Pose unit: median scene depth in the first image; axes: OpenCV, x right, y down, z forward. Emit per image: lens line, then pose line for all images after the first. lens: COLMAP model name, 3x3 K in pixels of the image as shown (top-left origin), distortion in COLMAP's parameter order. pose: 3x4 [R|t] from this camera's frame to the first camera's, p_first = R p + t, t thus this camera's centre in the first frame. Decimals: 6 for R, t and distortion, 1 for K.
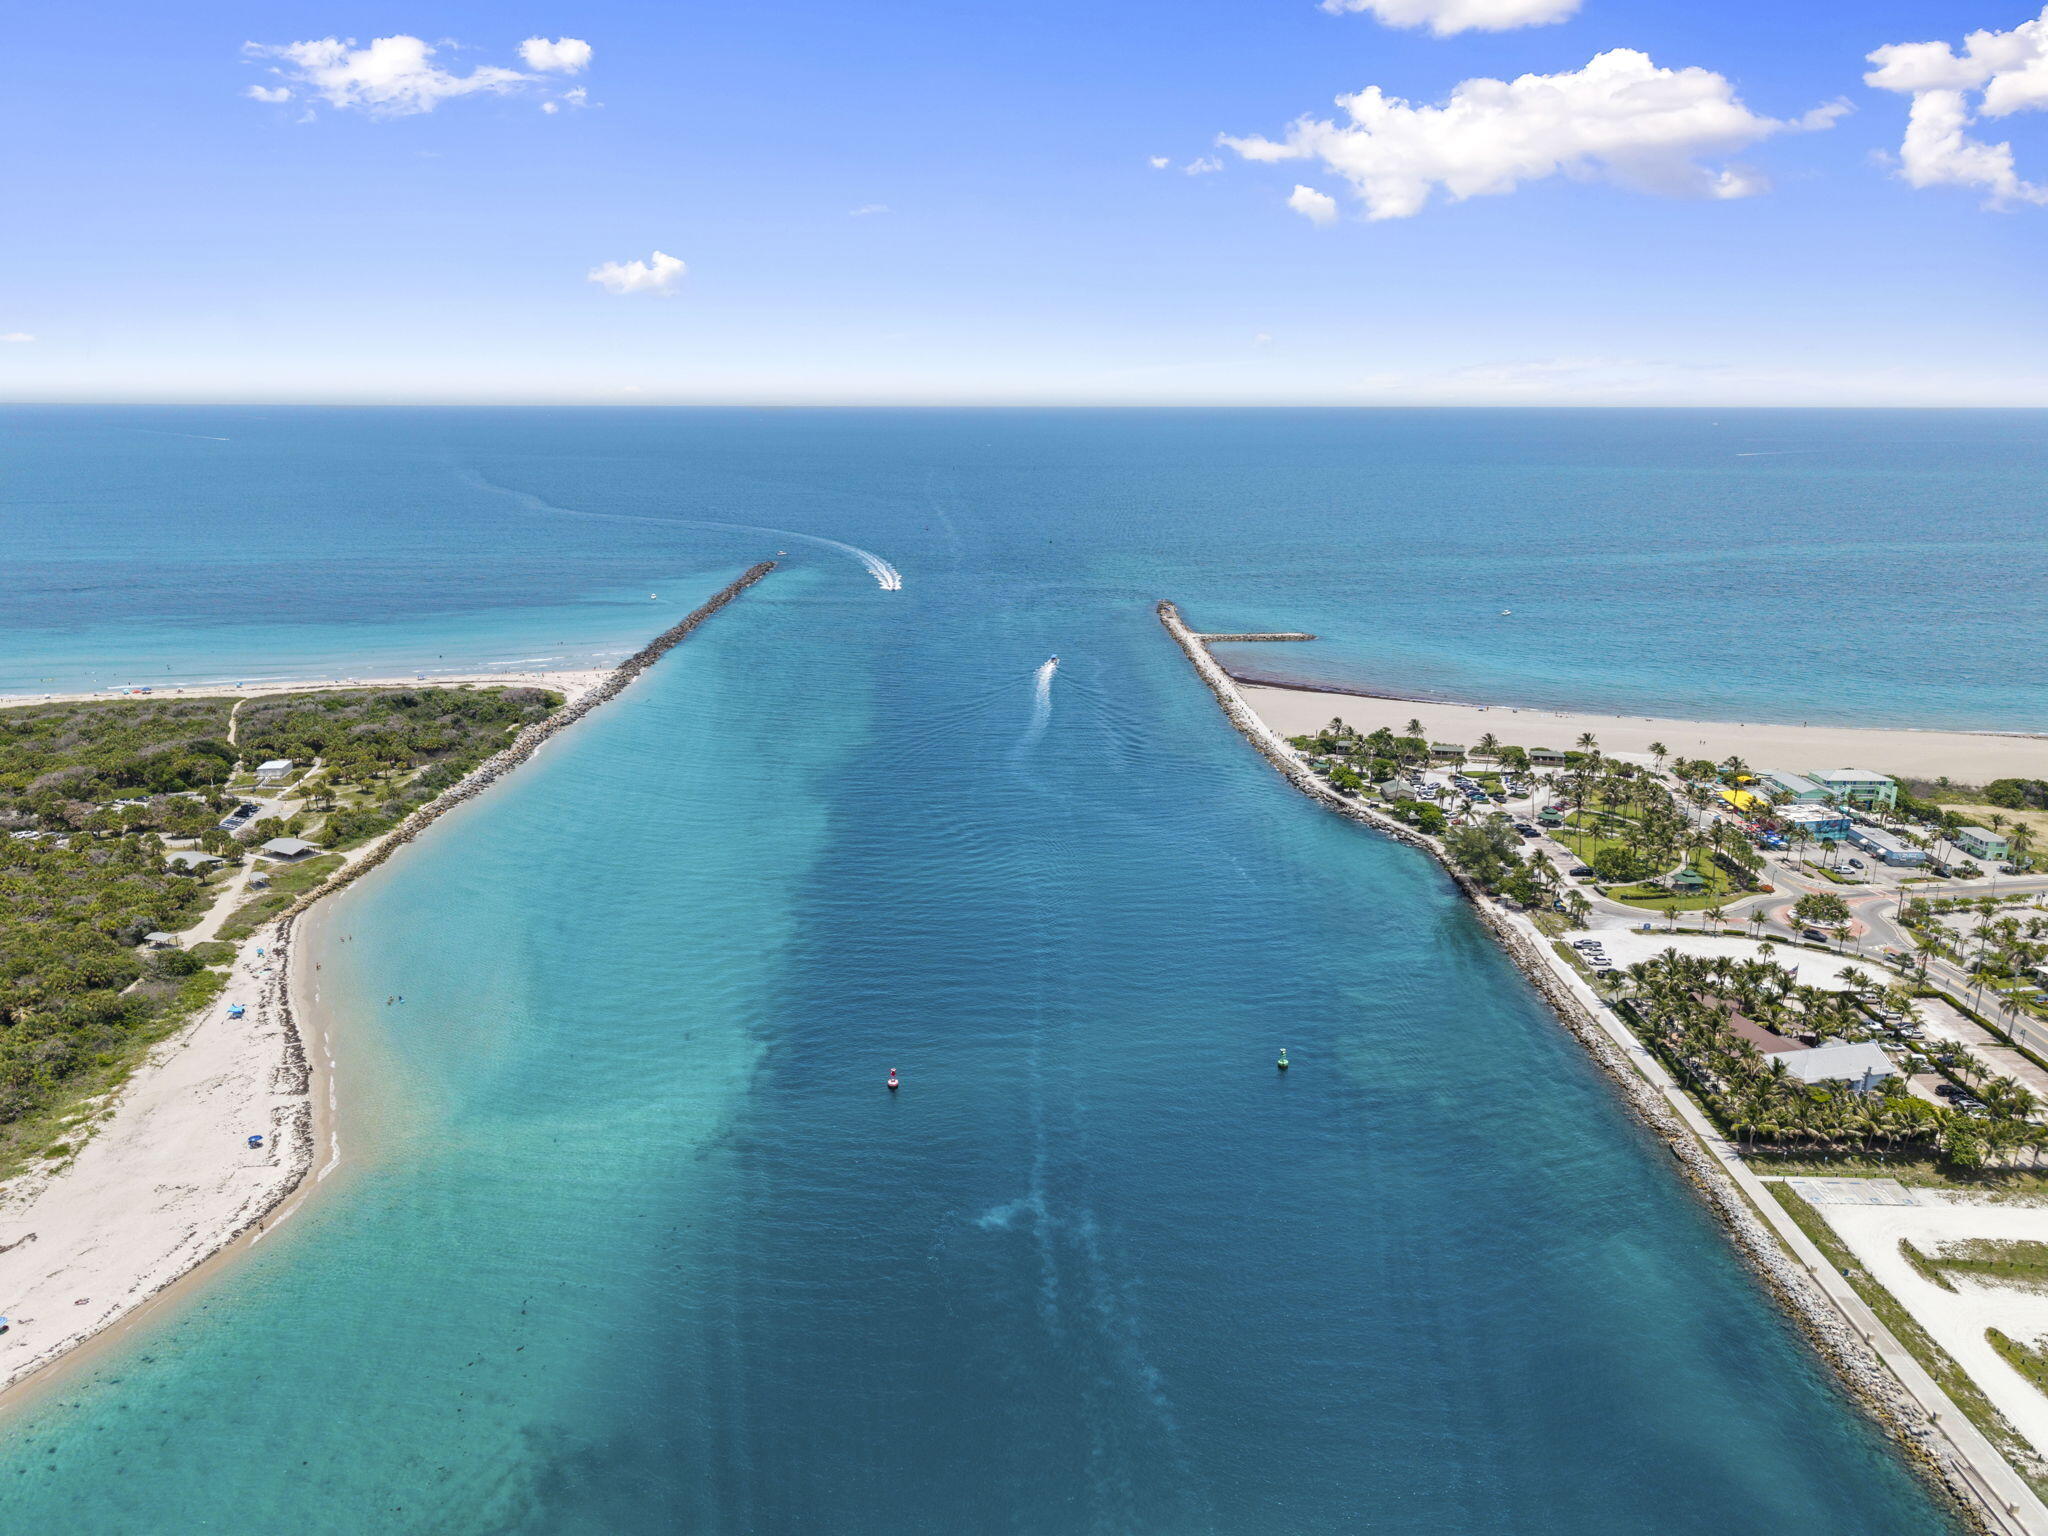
lens RADIAL K [[1488.6, 0, 1024.0], [0, 1488.6, 768.0], [0, 0, 1]] dist [-0.017046, -0.028902]
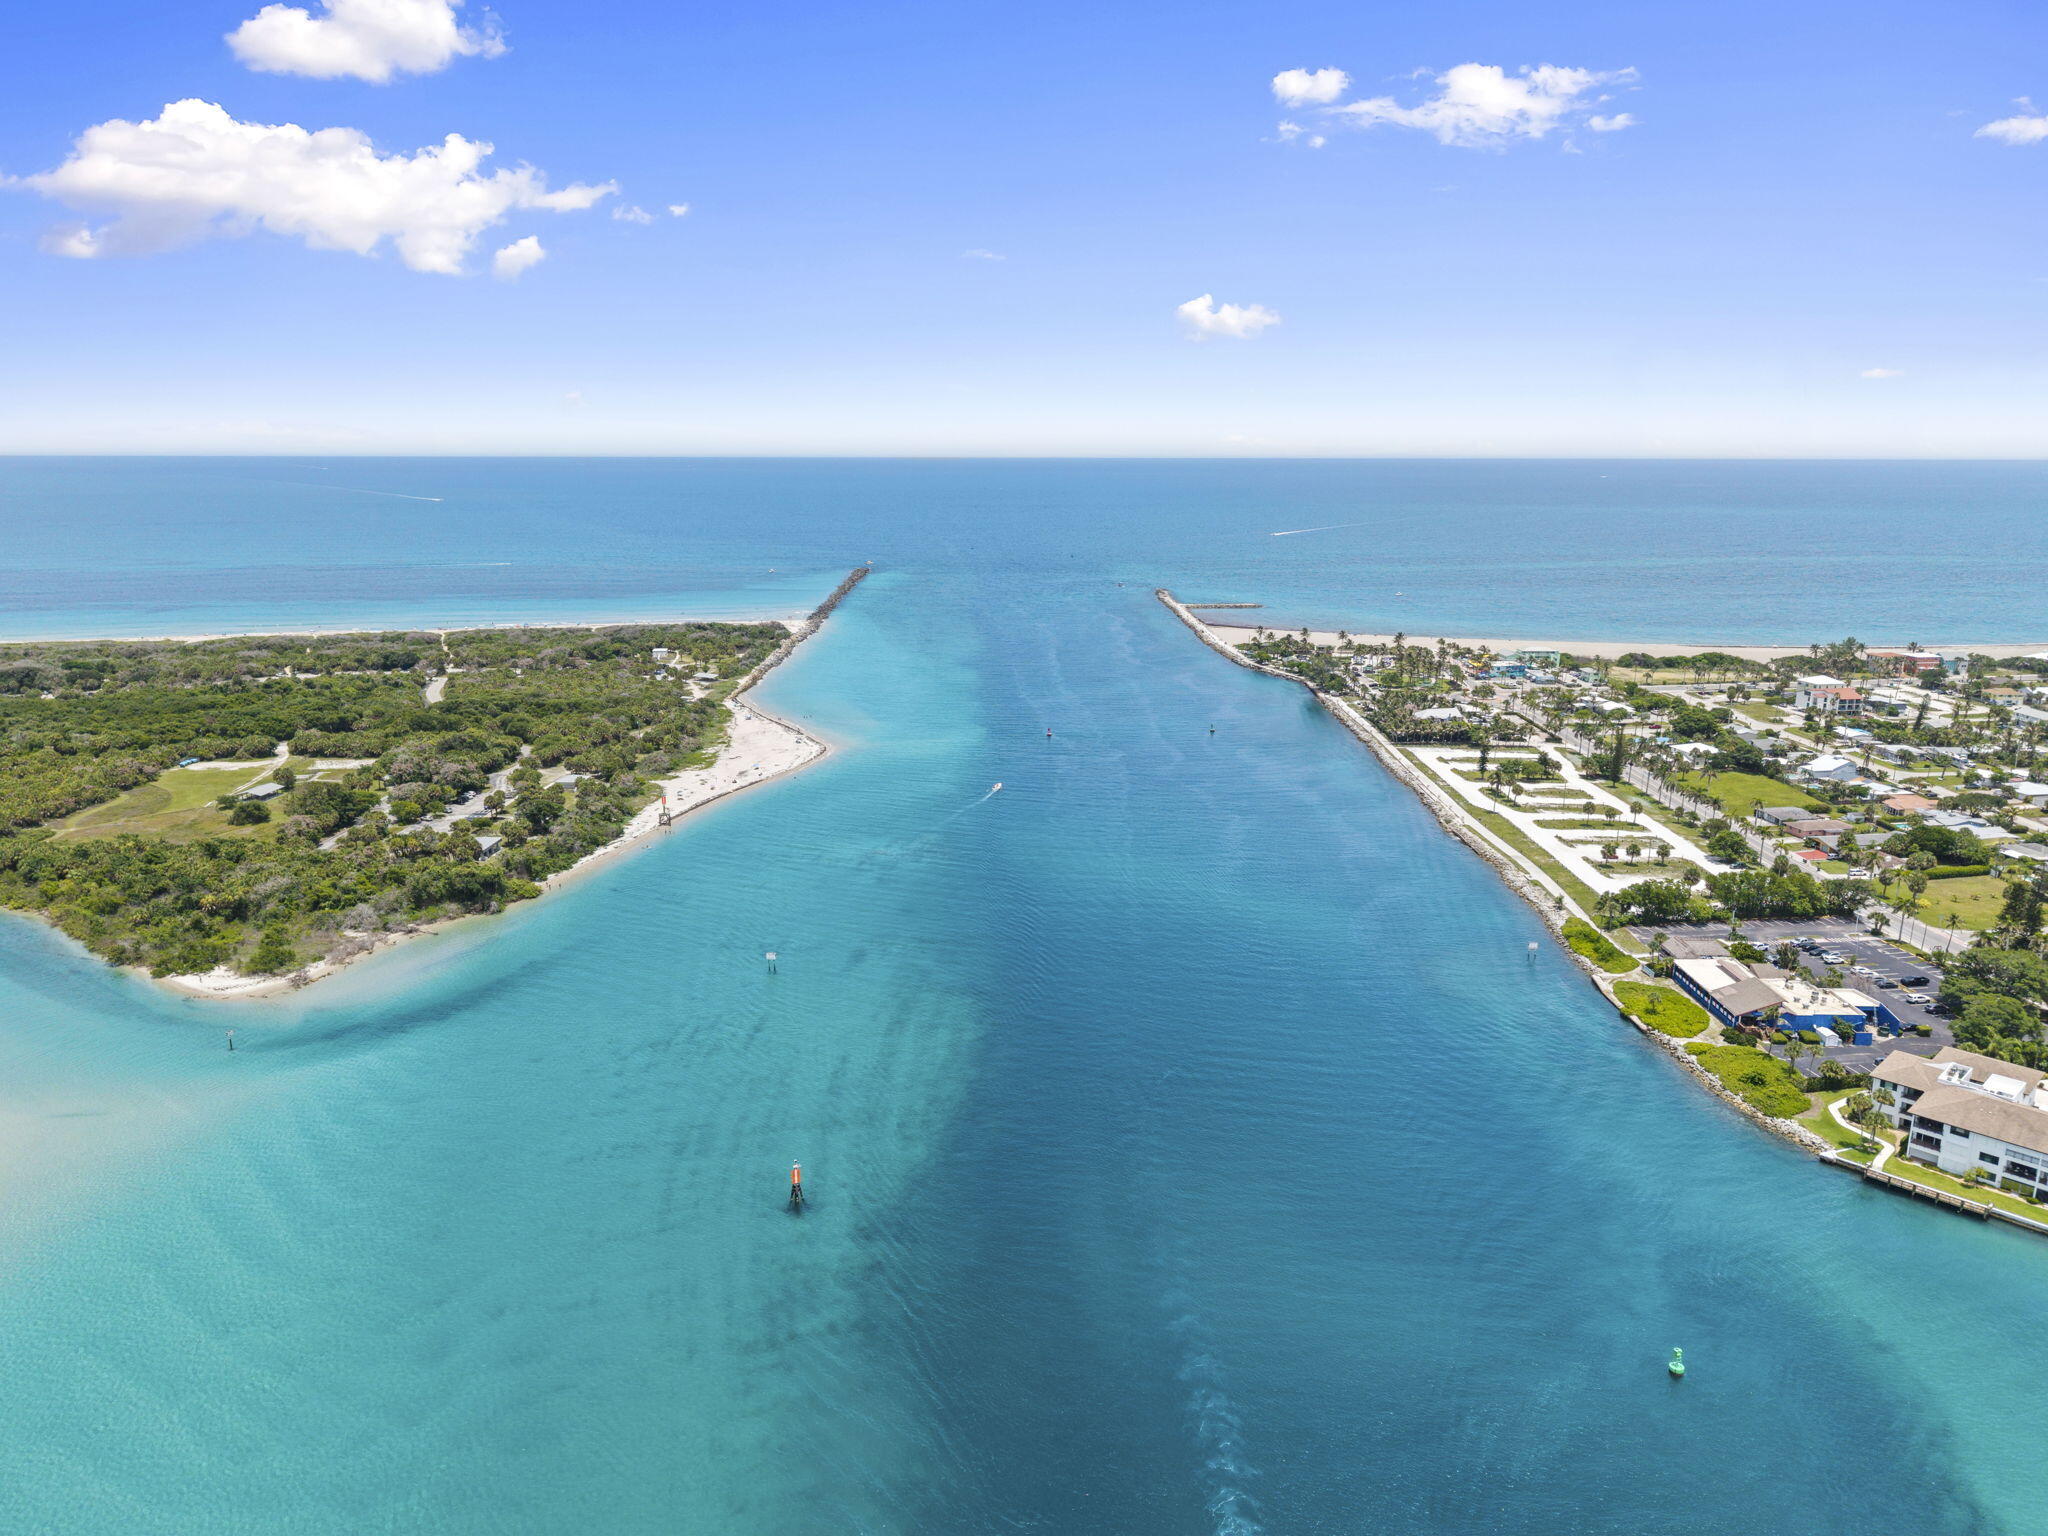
lens RADIAL K [[1488.6, 0, 1024.0], [0, 1488.6, 768.0], [0, 0, 1]] dist [-0.017046, -0.028902]
pose [[0.999963, 0.005810, 0.006366, -0.071569], [-0.005610, 0.999504, -0.030995, 0.166328], [-0.006543, 0.030958, 0.999499, -0.669896]]
